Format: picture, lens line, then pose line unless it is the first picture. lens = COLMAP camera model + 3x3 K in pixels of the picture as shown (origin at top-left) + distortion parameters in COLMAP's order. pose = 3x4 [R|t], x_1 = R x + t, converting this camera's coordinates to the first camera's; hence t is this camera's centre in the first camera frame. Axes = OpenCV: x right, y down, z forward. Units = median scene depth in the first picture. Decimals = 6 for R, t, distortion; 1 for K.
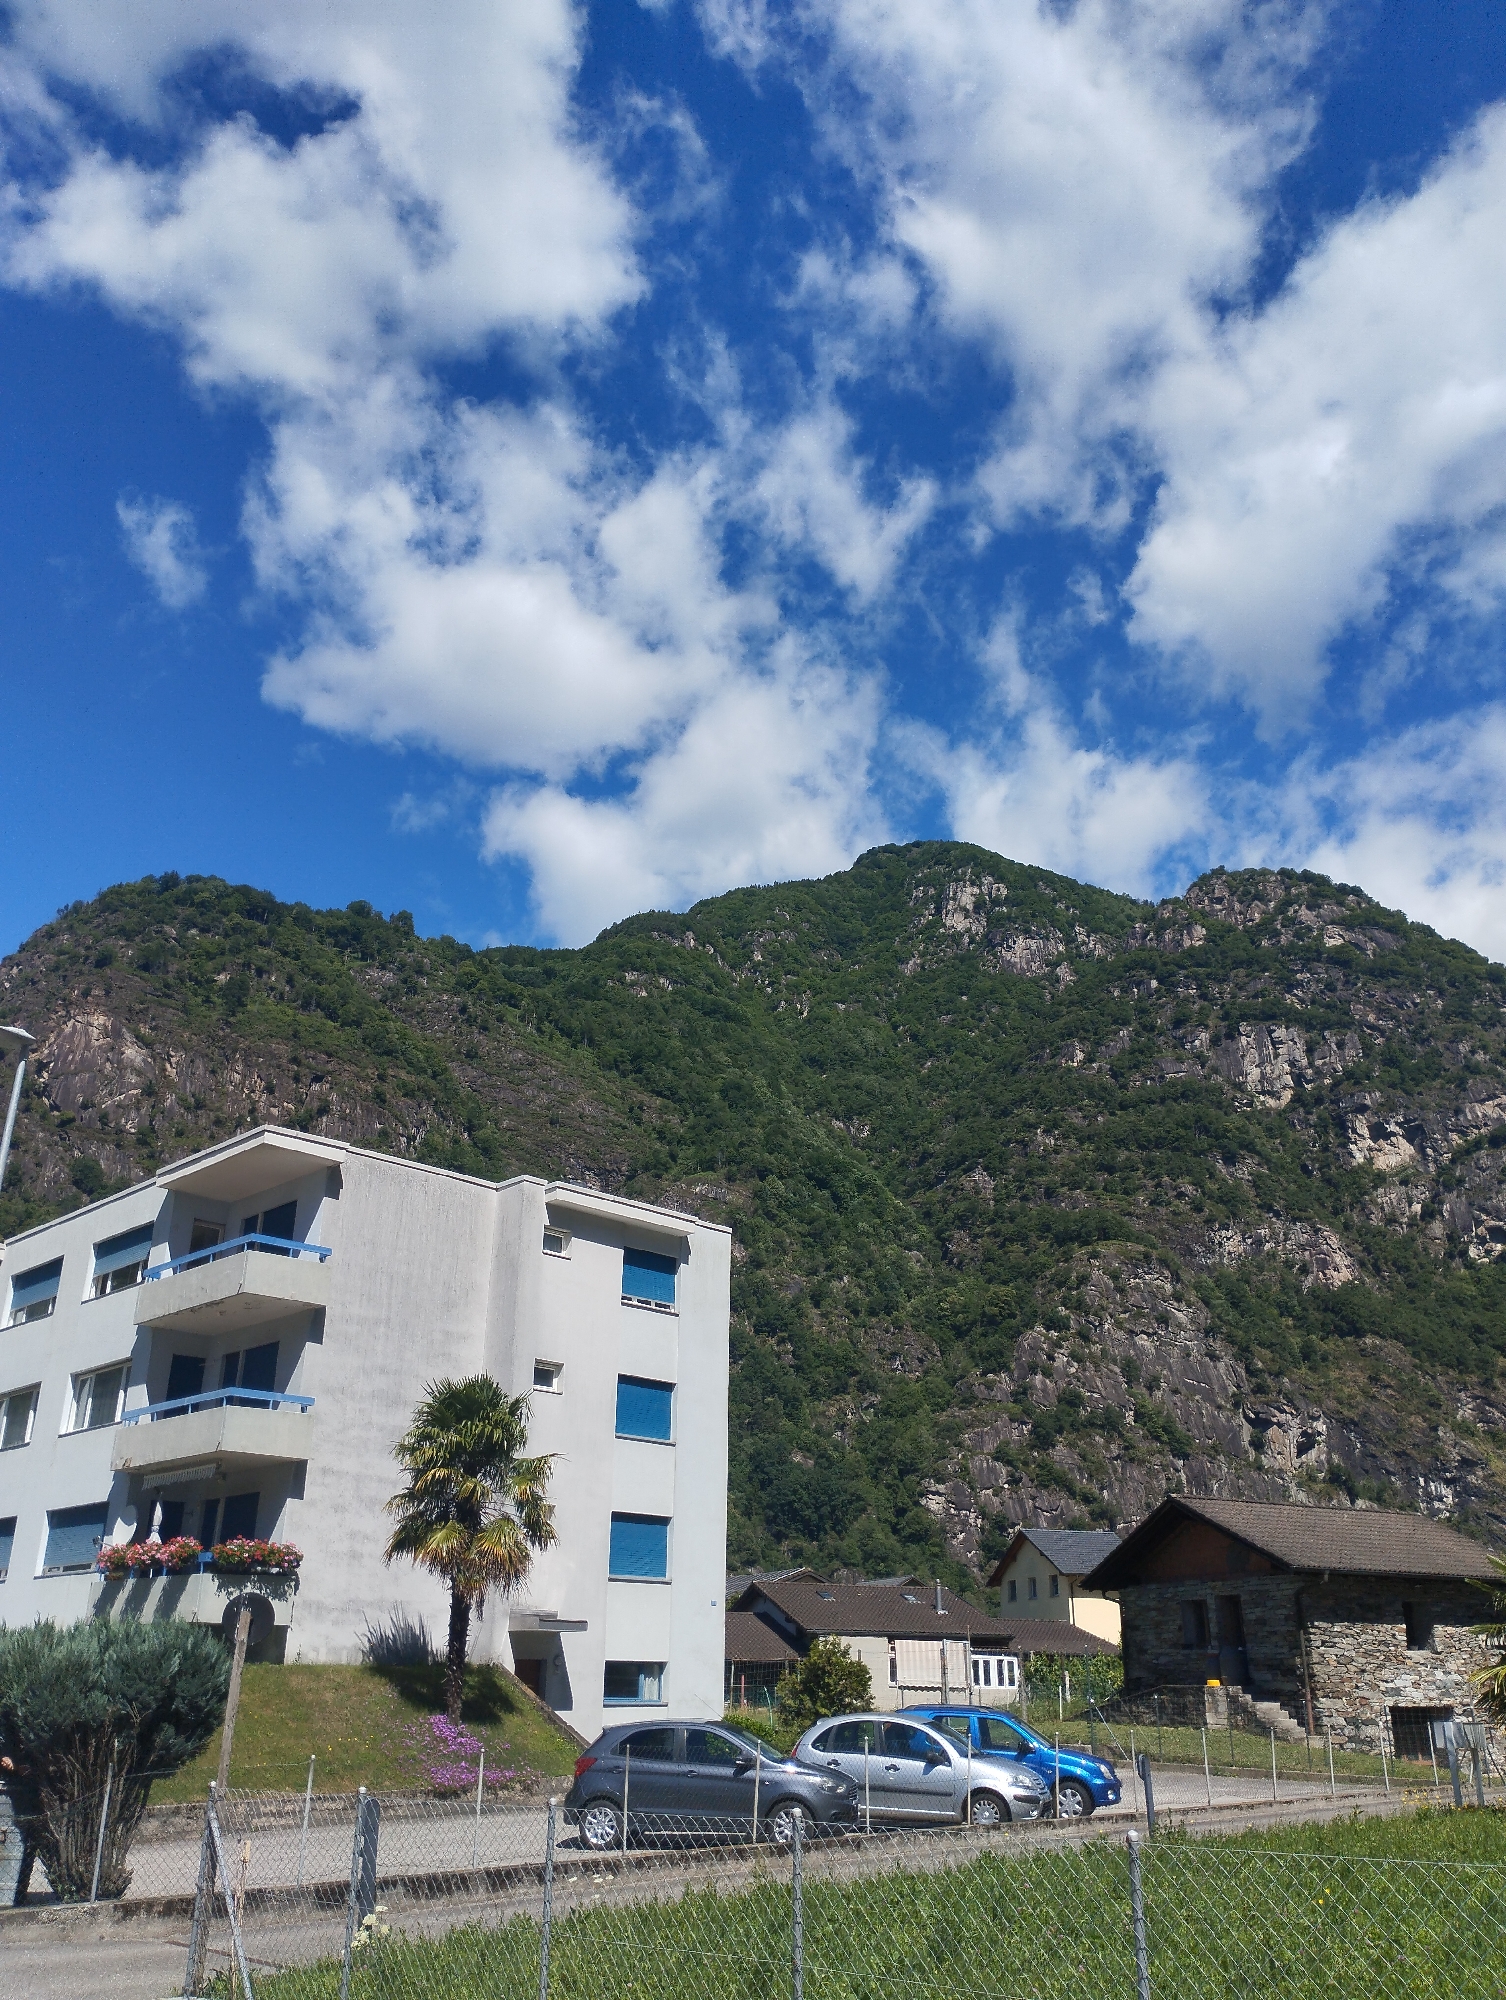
lens RADIAL K [[1639.6, 0, 734.5], [0, 1639.6, 1007.4], [0, 0, 1]] dist [0.097529, -0.124000]
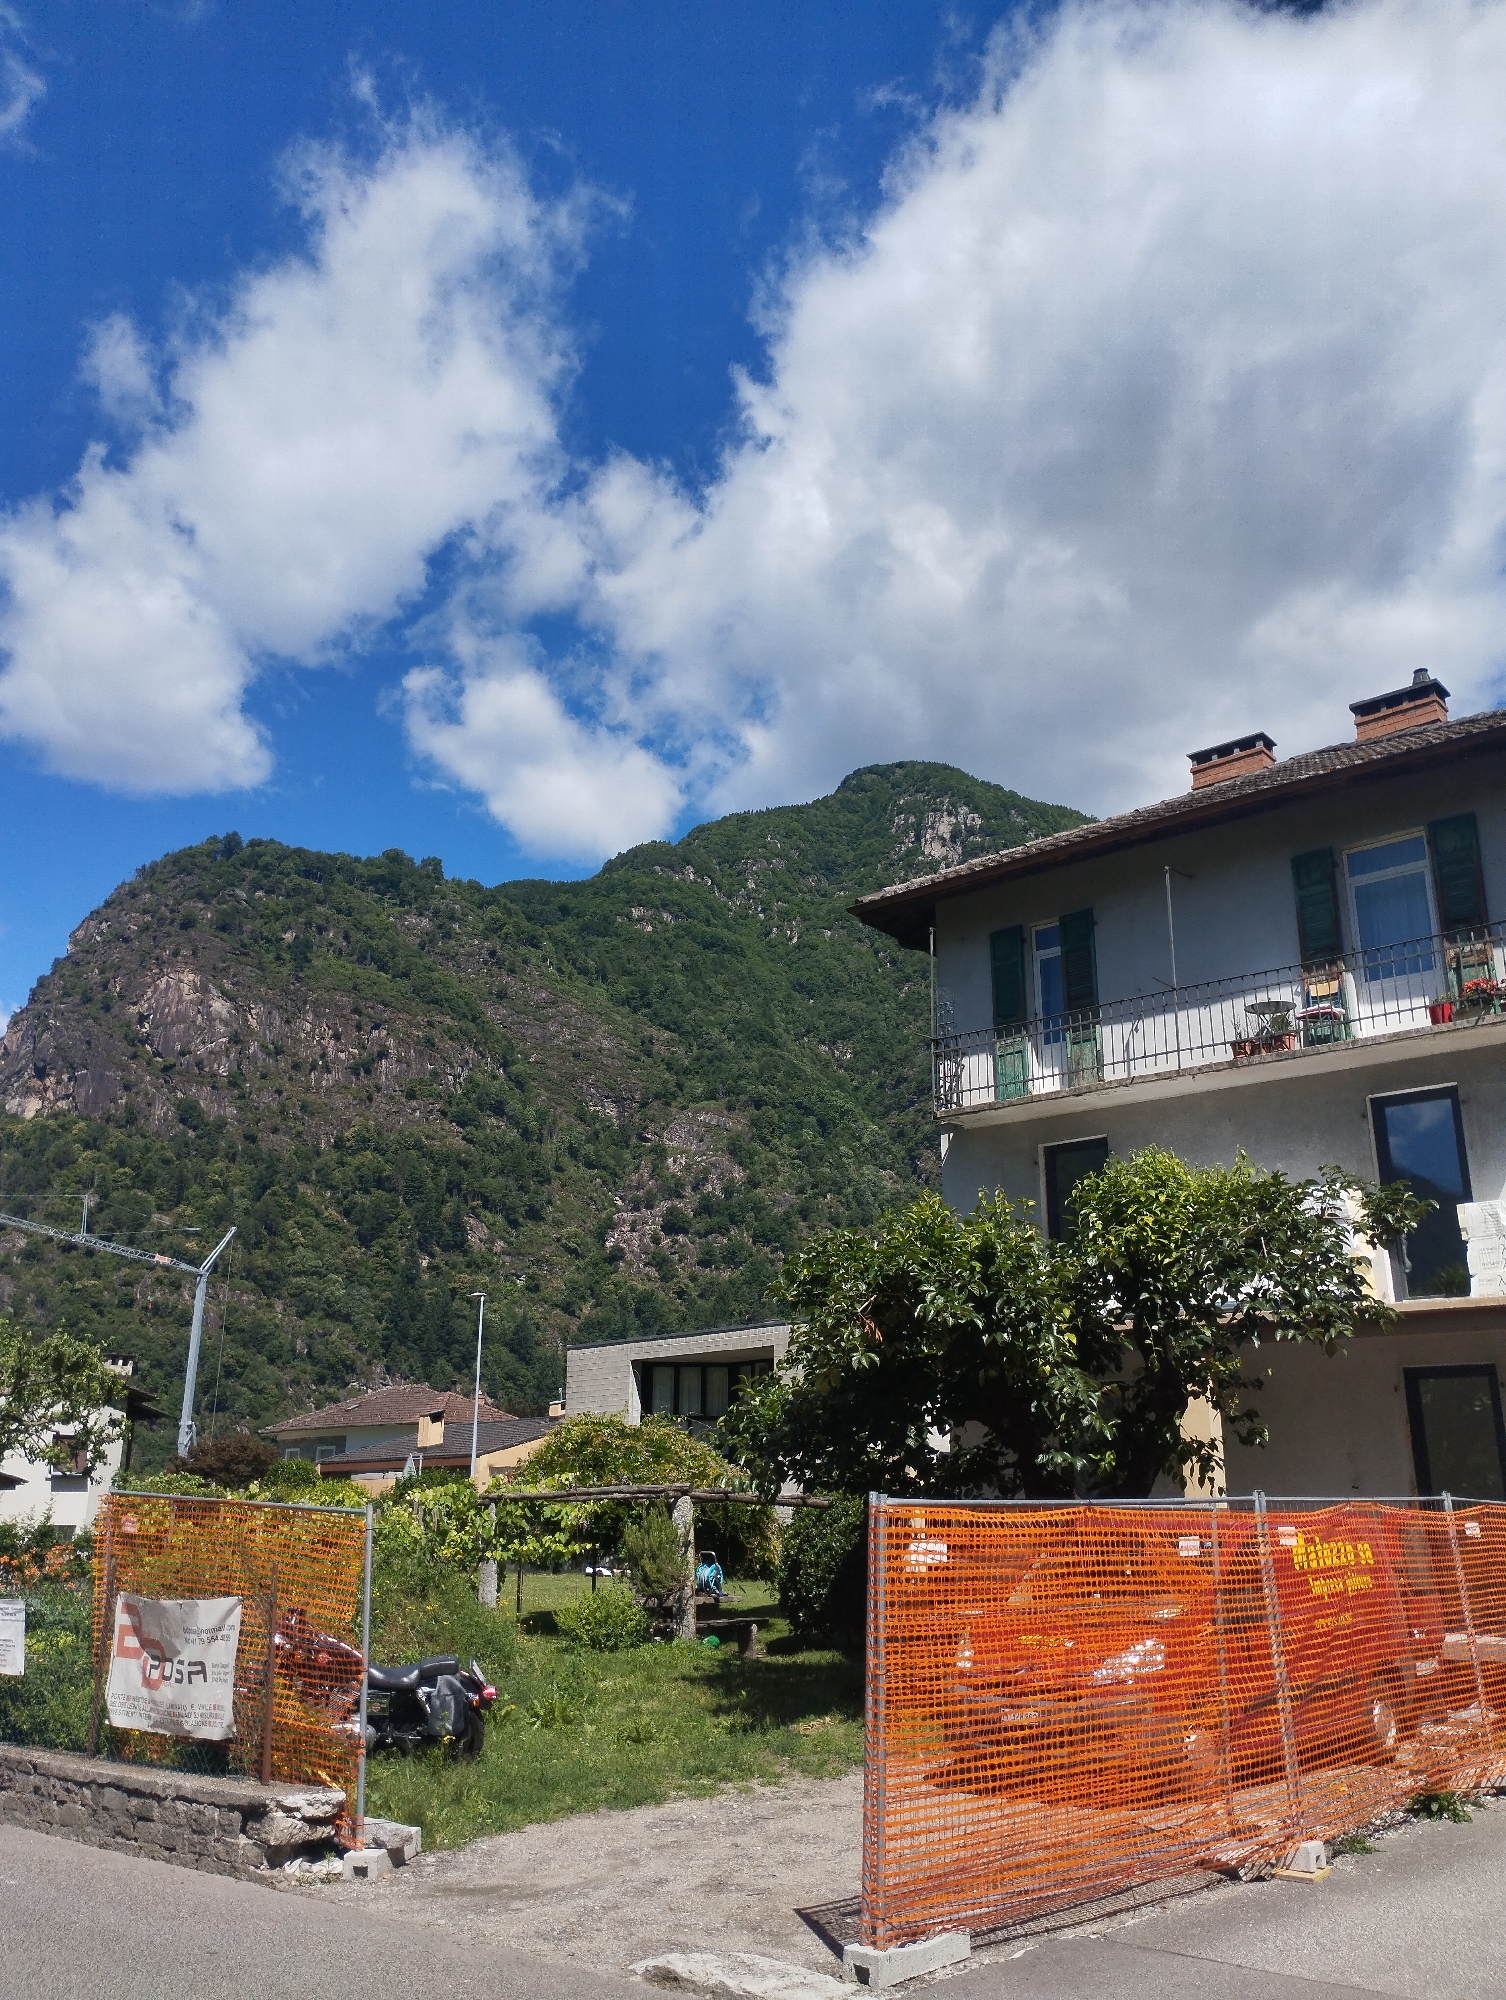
lens RADIAL K [[1652.1, 0, 736.3], [0, 1652.1, 1042.4], [0, 0, 1]] dist [0.048736, -0.004112]
pose [[0.999961, -0.002045, 0.008591, -0.007759], [0.001134, 0.994498, 0.104751, -0.059798], [-0.008758, -0.104737, 0.994461, -0.146235]]
